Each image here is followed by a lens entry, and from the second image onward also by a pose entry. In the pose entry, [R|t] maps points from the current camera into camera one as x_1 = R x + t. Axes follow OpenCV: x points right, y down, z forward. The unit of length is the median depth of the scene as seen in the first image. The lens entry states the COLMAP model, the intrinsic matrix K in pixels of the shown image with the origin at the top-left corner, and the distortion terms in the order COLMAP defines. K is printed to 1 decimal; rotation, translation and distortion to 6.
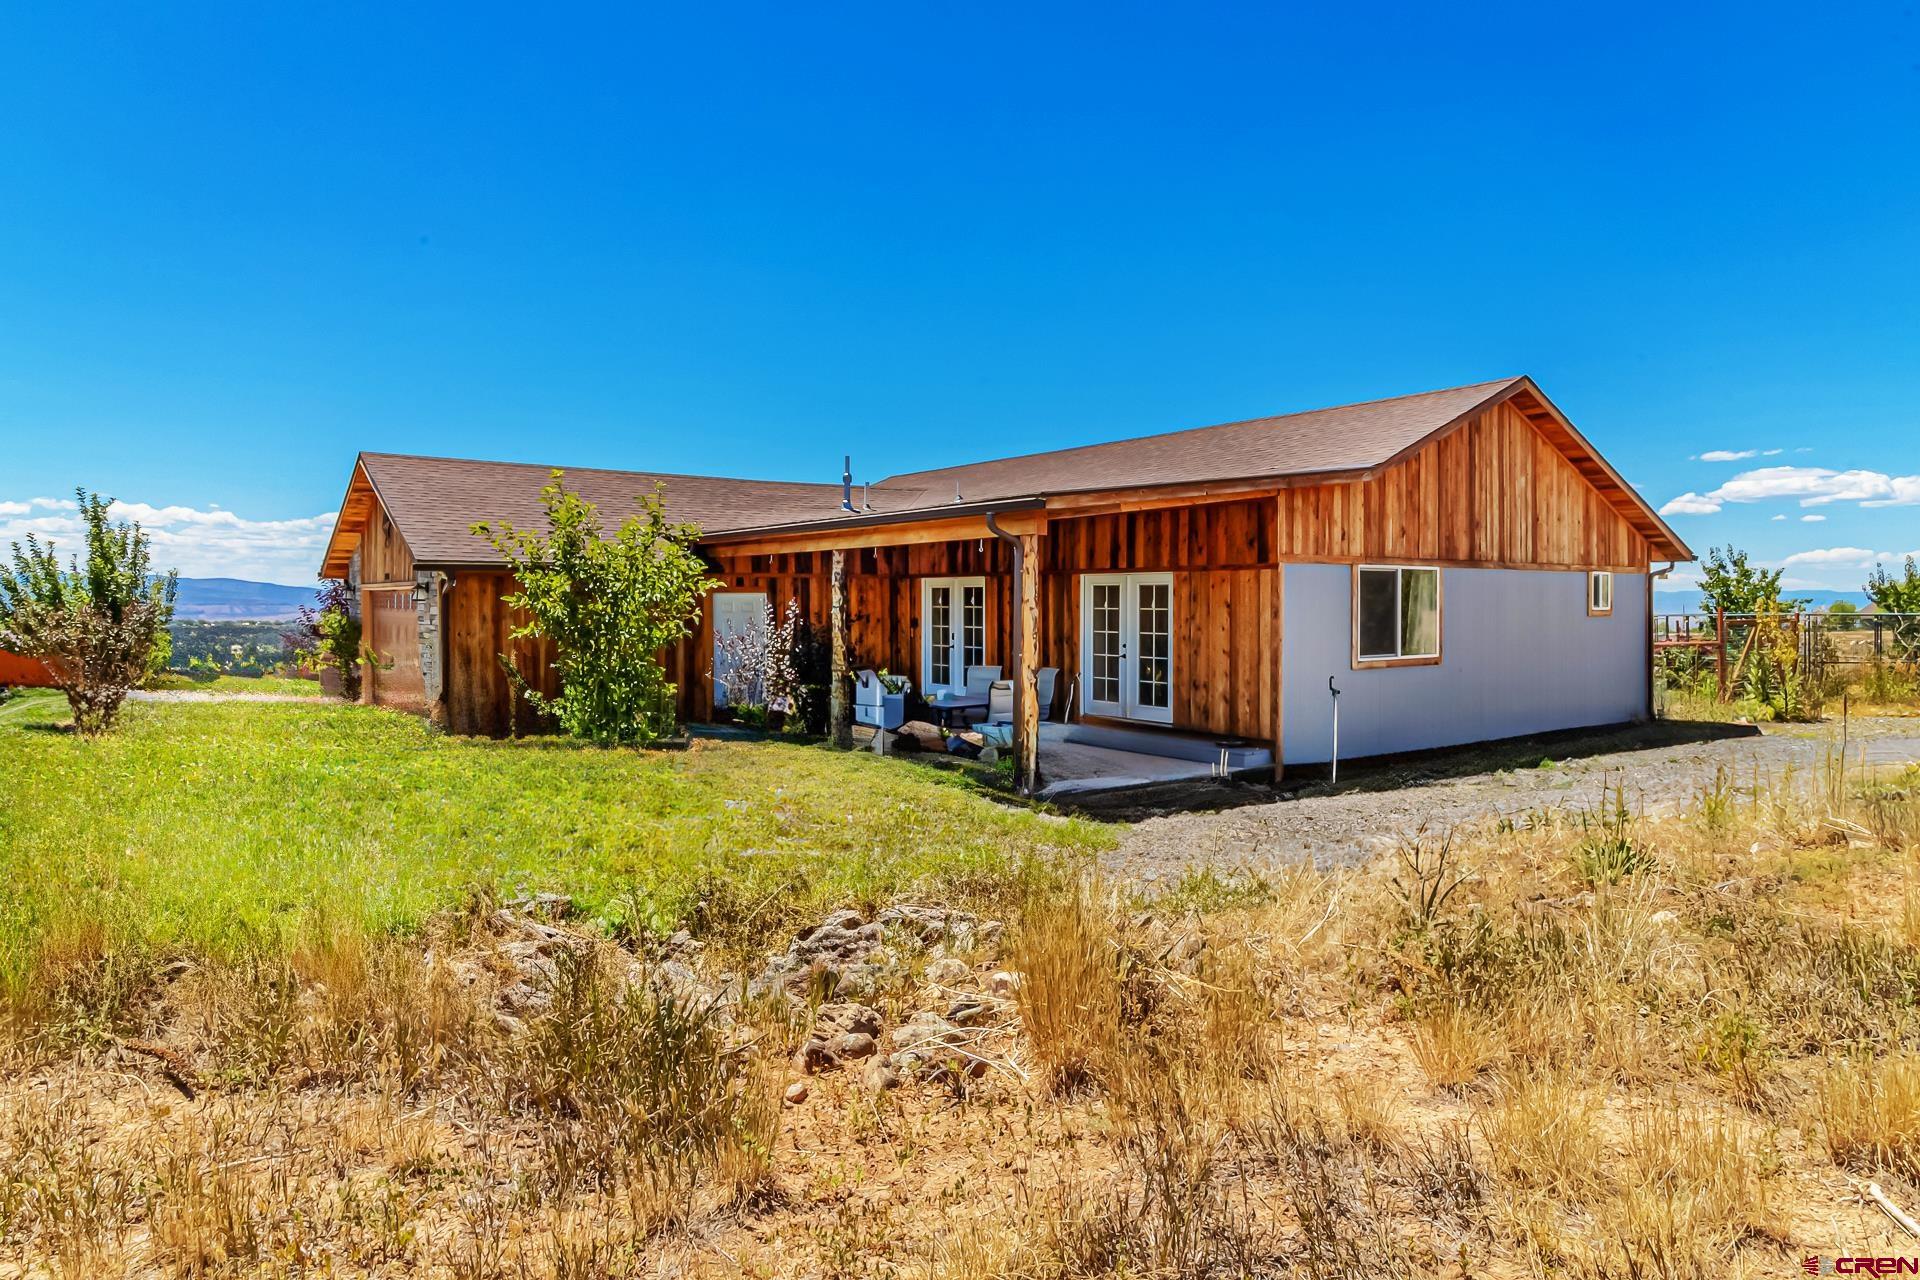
lens RADIAL K [[1137.9, 0, 958.9], [0, 1137.9, 596.9], [0, 0, 1]] dist [-0.002292, -0.001288]
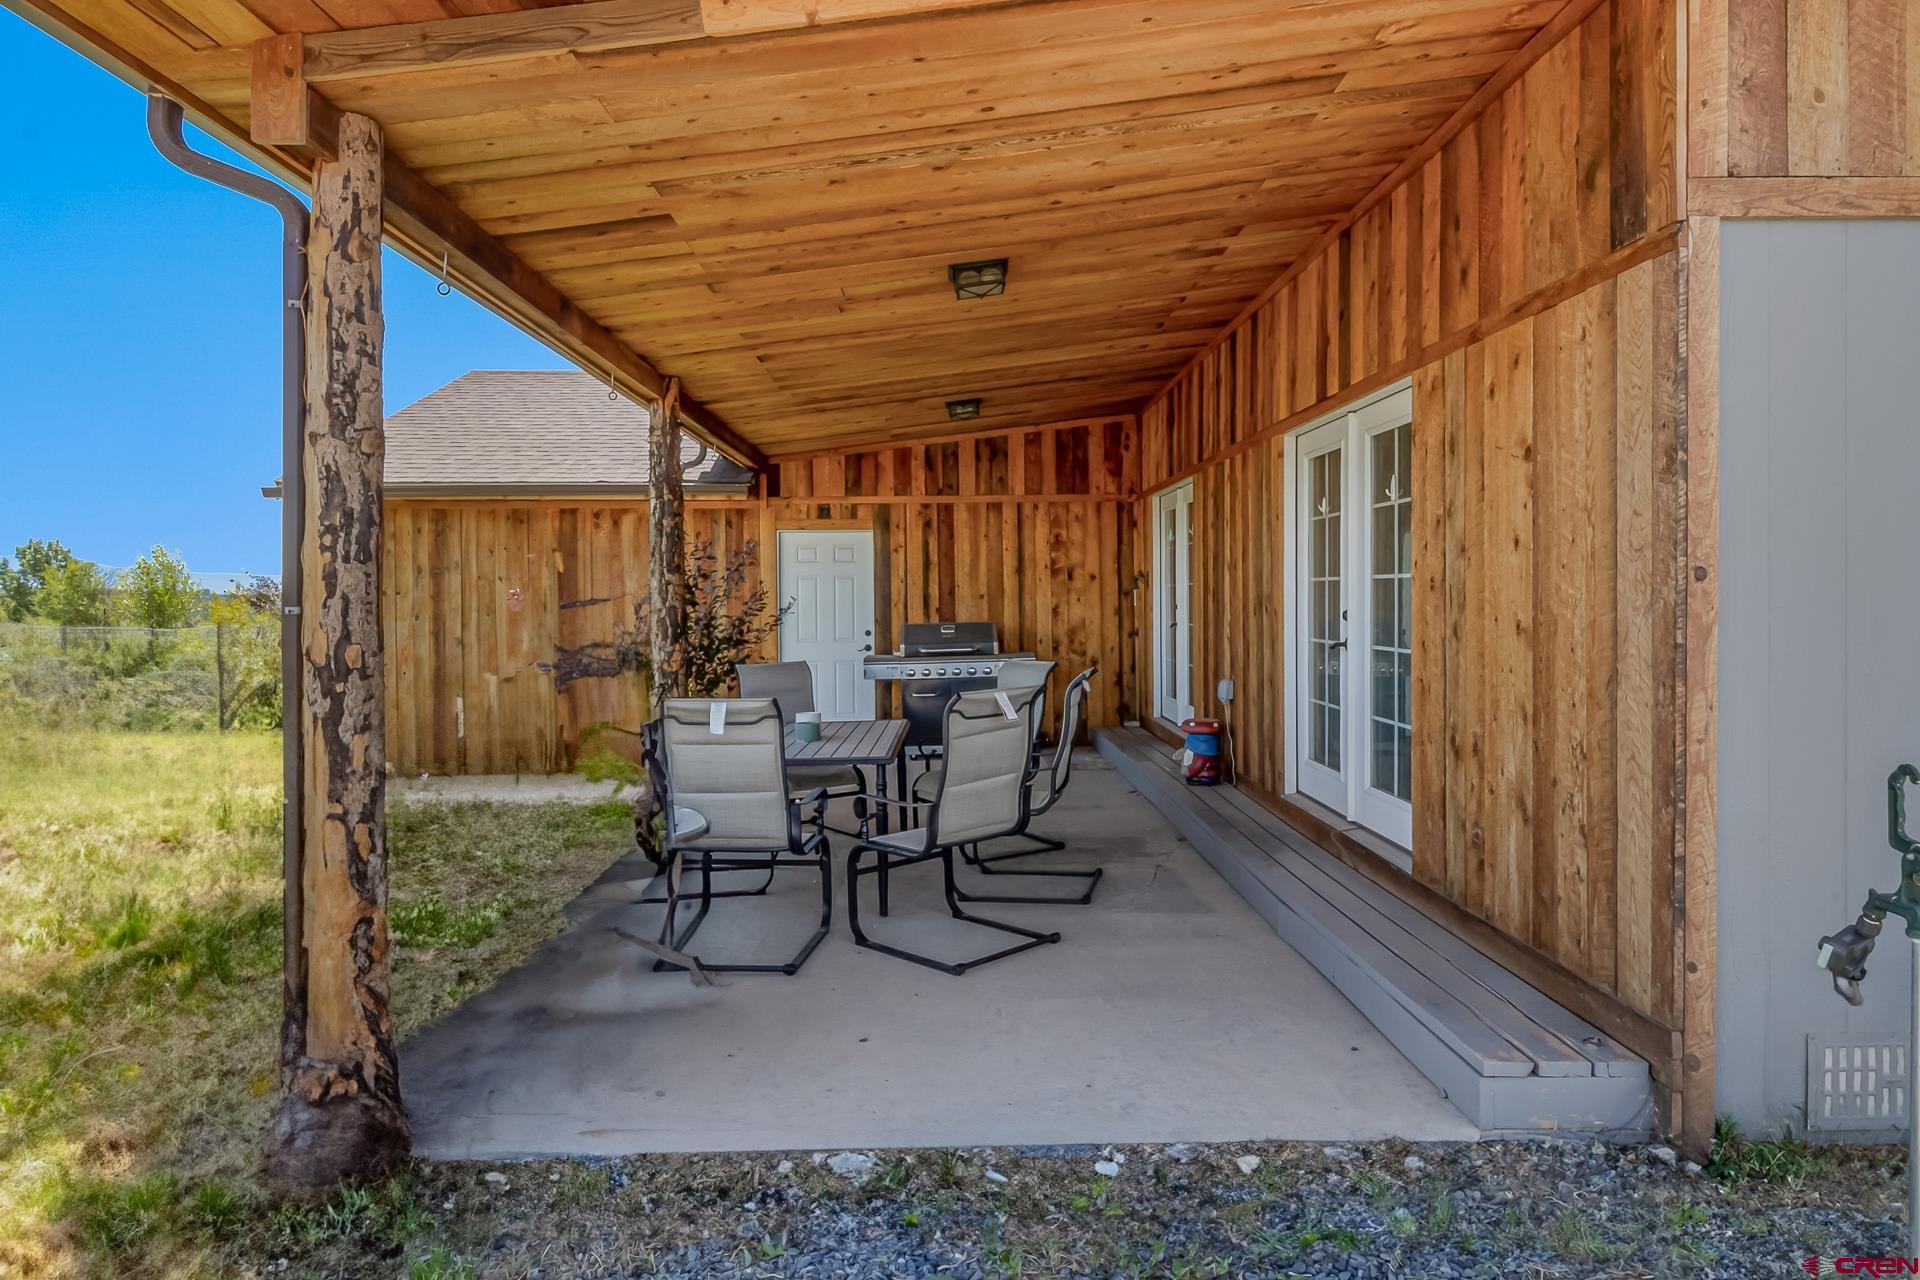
lens RADIAL K [[1137.9, 0, 958.9], [0, 1137.9, 596.9], [0, 0, 1]] dist [-0.002292, -0.001288]
pose [[0.814663, -0.002839, -0.579927, 0.275376], [0.006239, 0.999973, 0.003868, 0.038193], [0.579901, -0.006769, 0.814659, 0.694697]]
